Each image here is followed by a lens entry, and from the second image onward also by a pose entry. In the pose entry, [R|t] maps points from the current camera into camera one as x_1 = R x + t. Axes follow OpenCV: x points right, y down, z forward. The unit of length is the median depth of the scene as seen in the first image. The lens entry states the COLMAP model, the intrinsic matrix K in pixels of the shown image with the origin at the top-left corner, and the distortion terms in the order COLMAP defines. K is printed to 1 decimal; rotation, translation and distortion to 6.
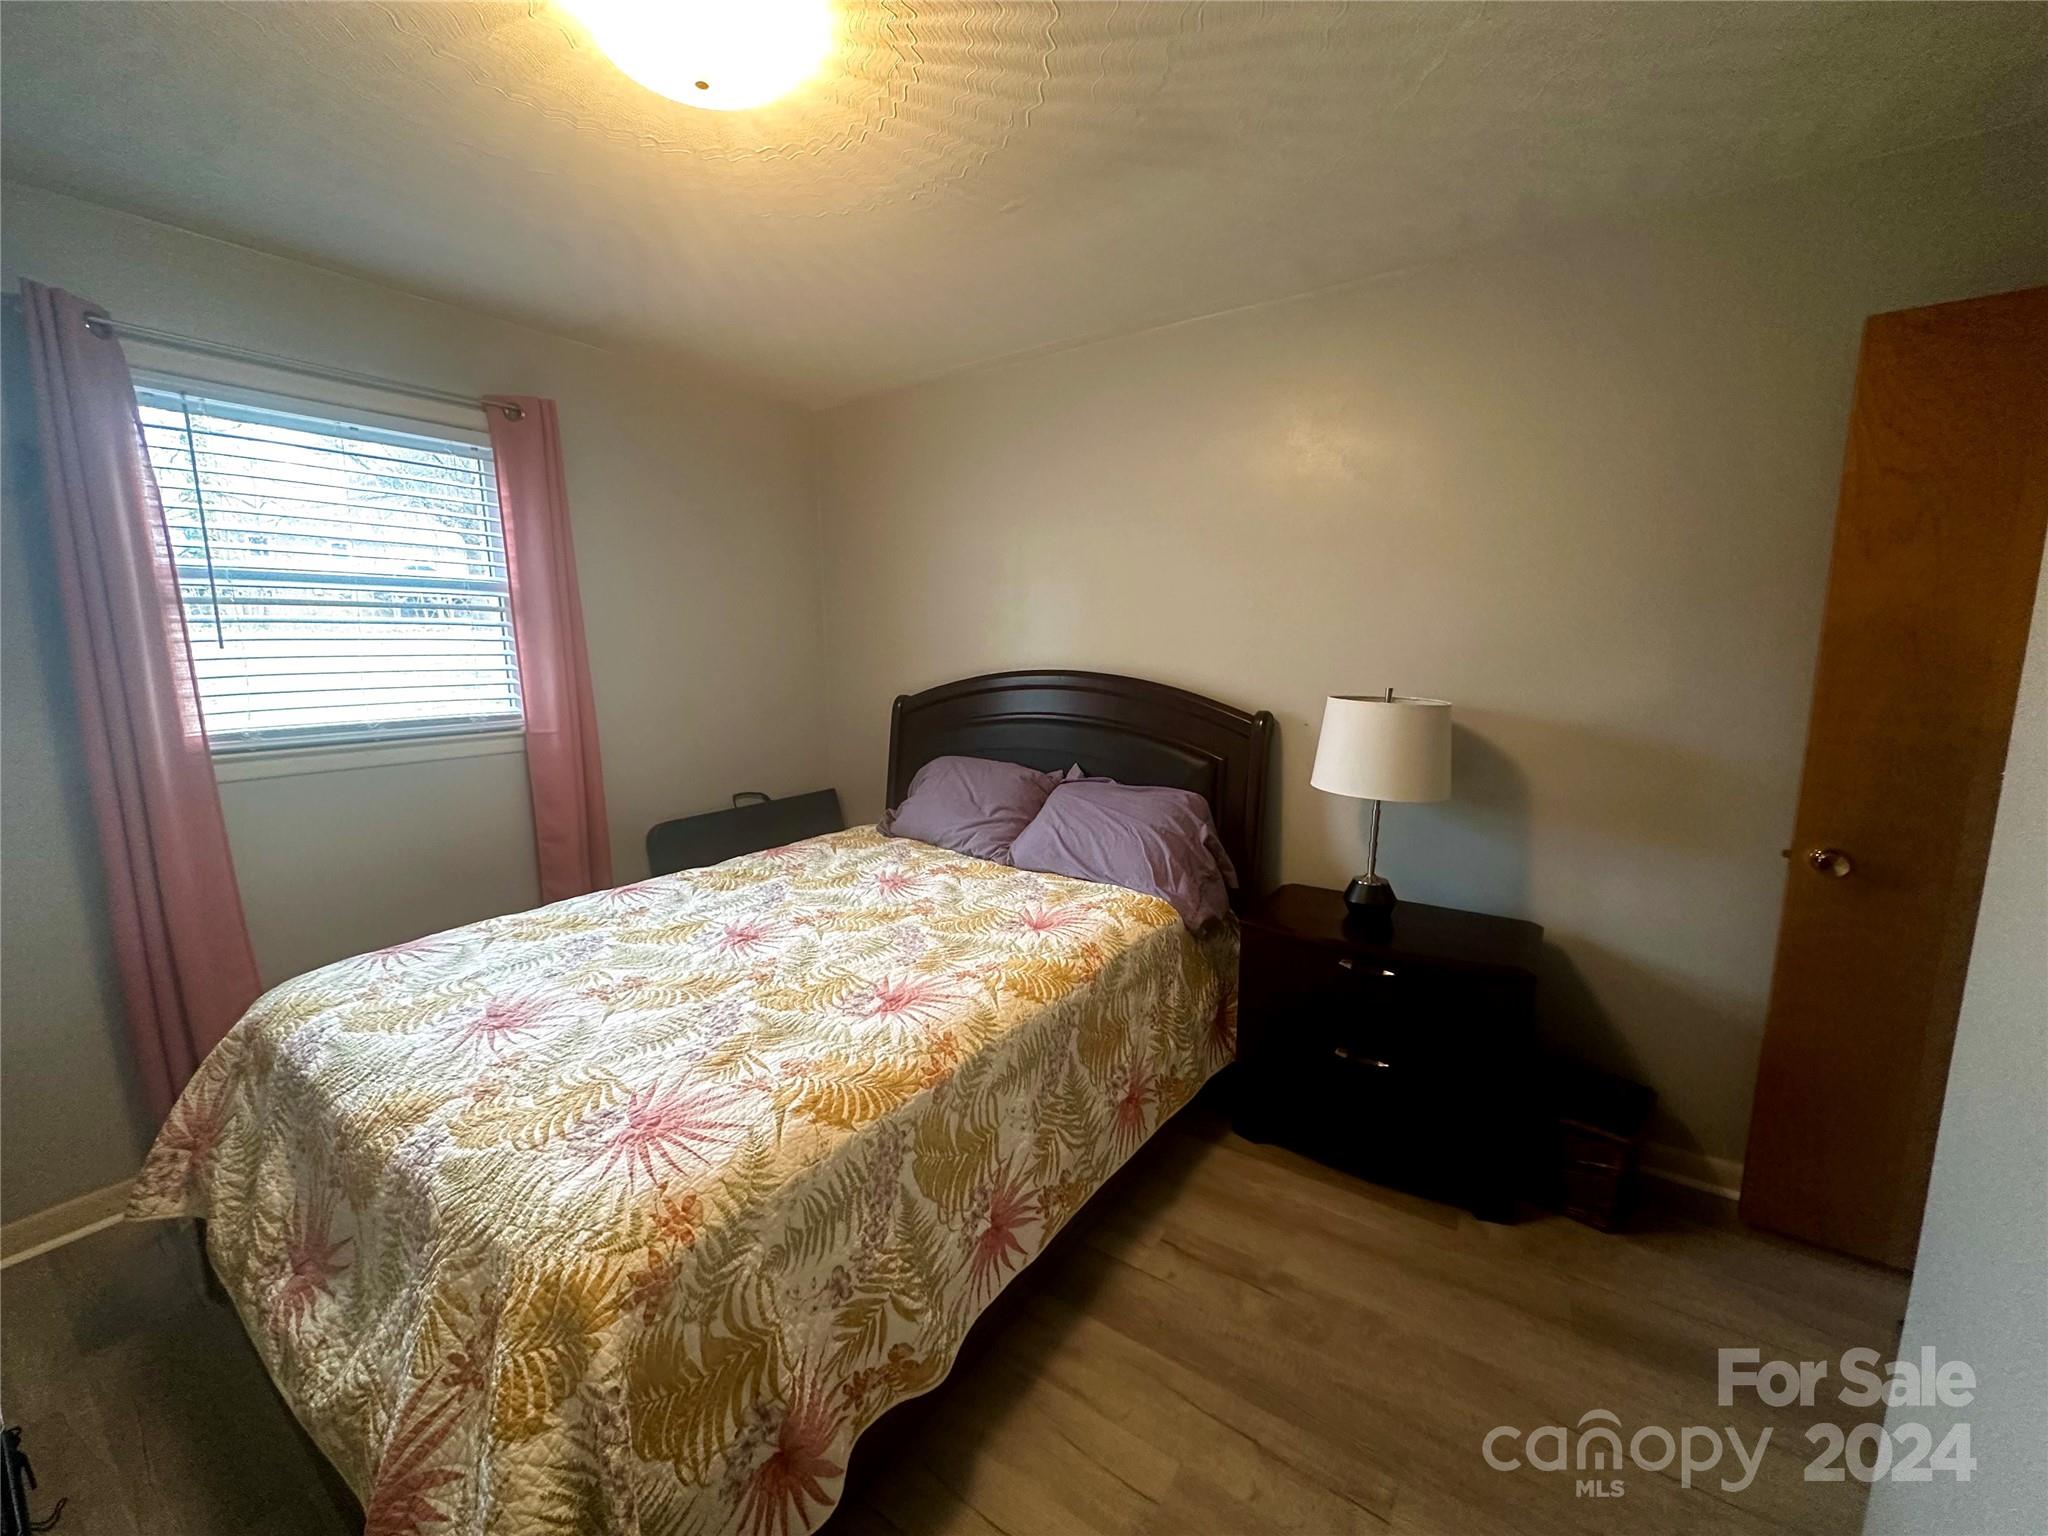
lens RADIAL K [[817.2, 0, 1024.0], [0, 817.2, 768.0], [0, 0, 1]] dist [0.000080, 0.000000]
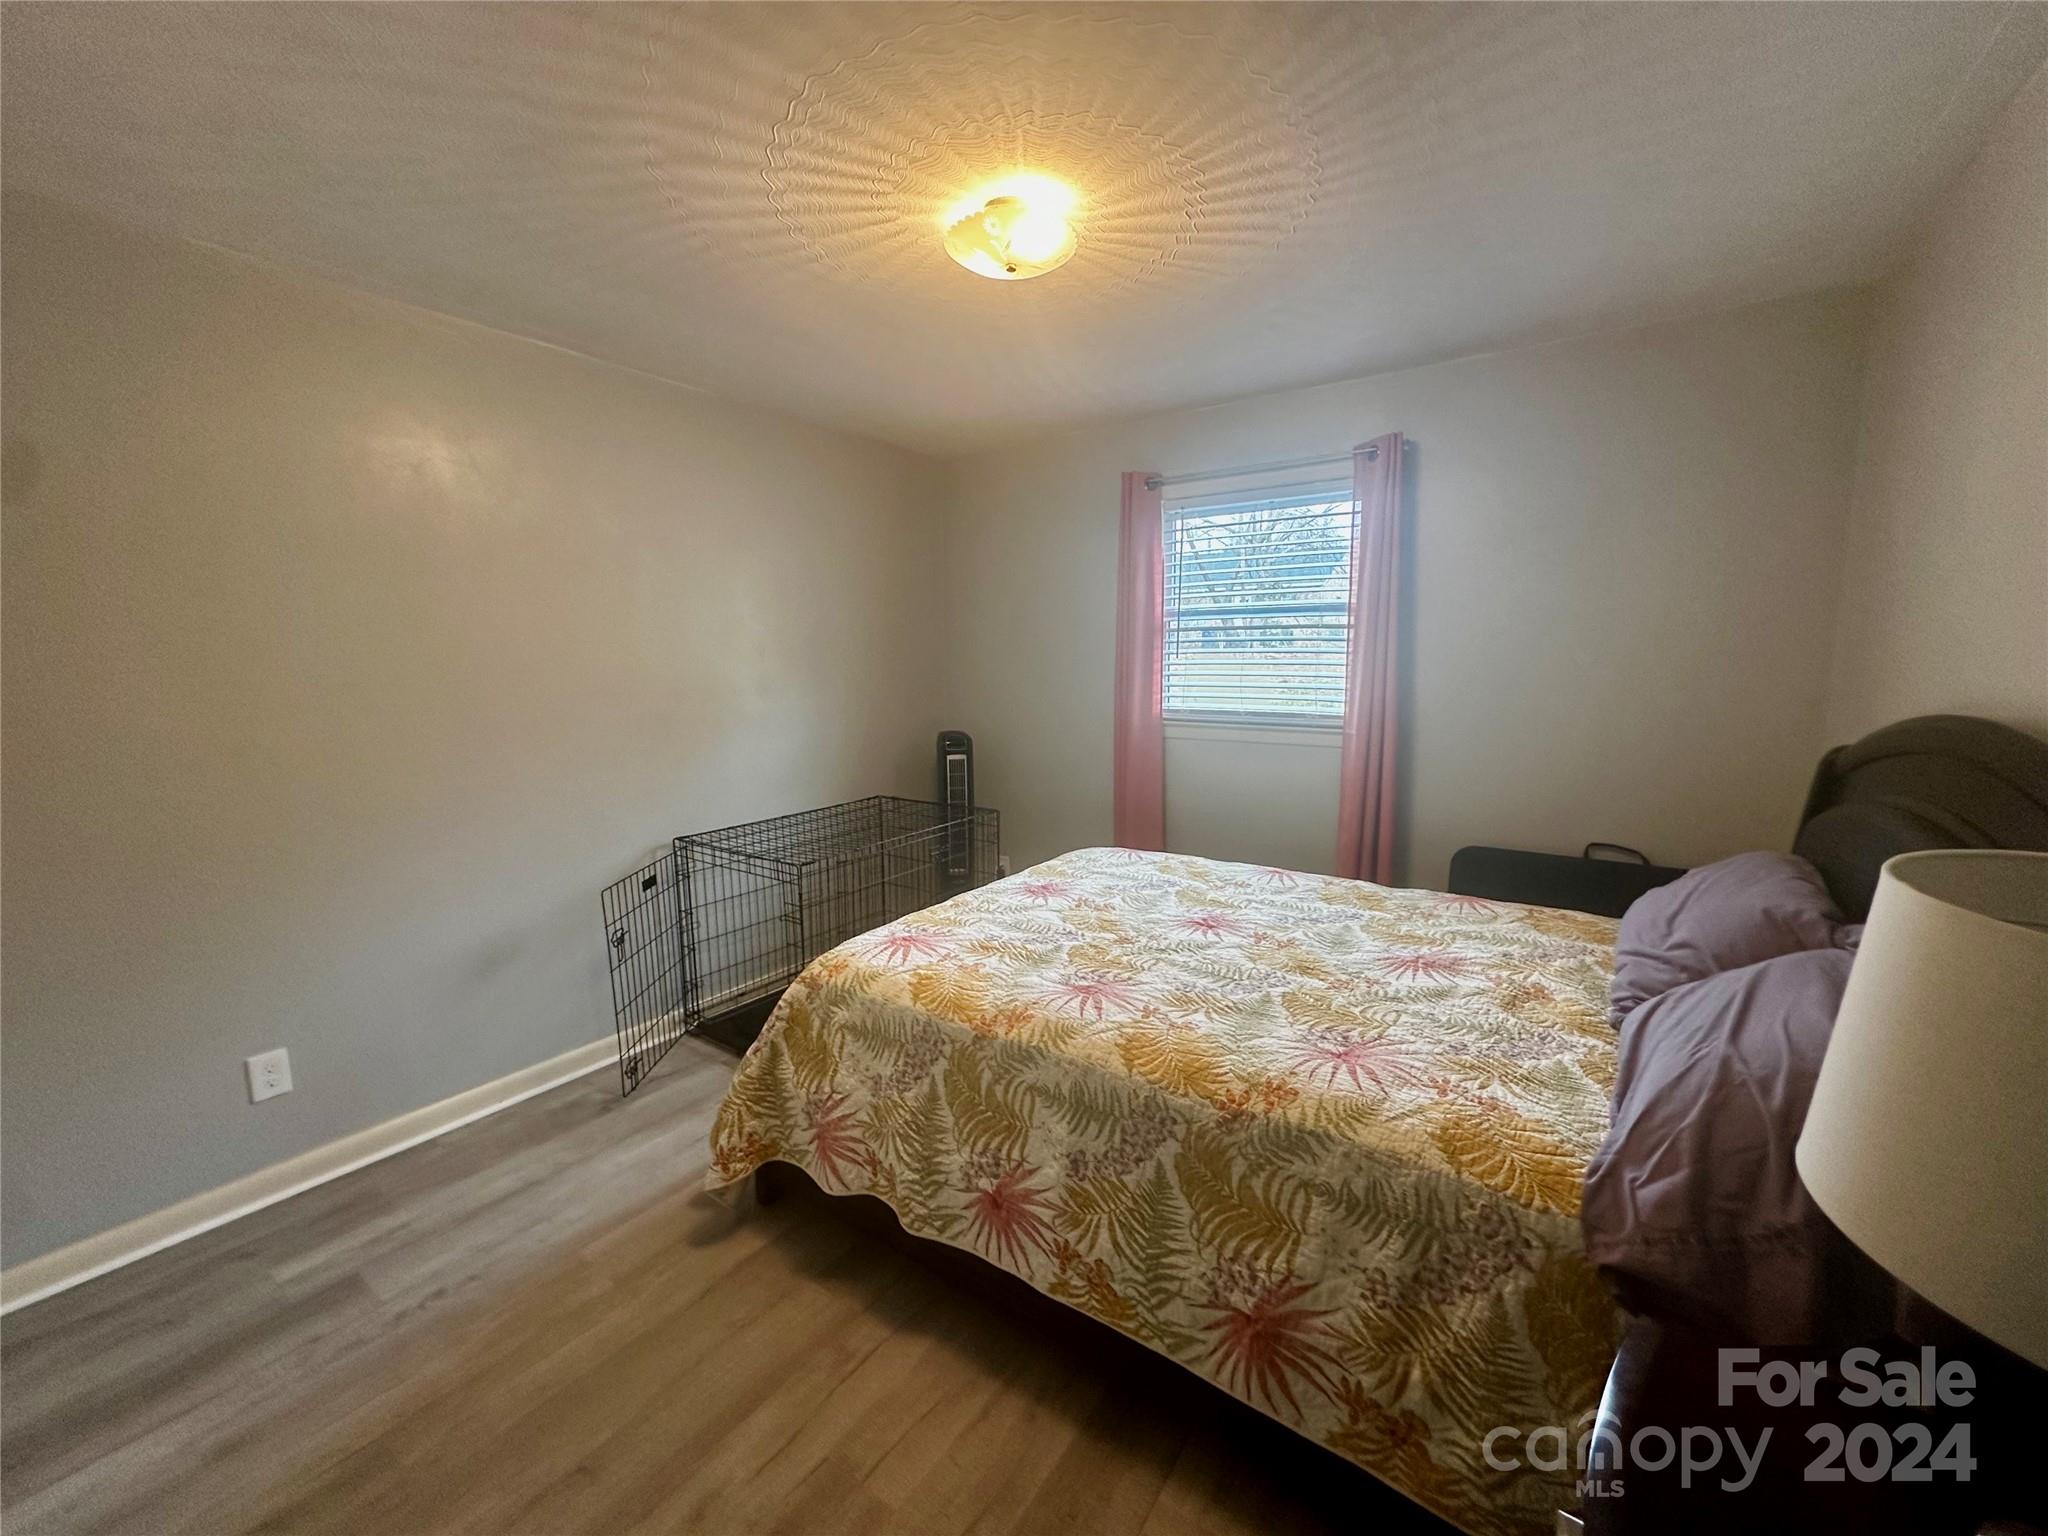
lens RADIAL K [[817.2, 0, 1024.0], [0, 817.2, 768.0], [0, 0, 1]] dist [0.000080, 0.000000]
pose [[-0.000014, 0.140492, -0.990082, 0.736977], [-0.148542, 0.979098, 0.138935, -0.116854], [0.988906, 0.147070, 0.020856, 0.719832]]
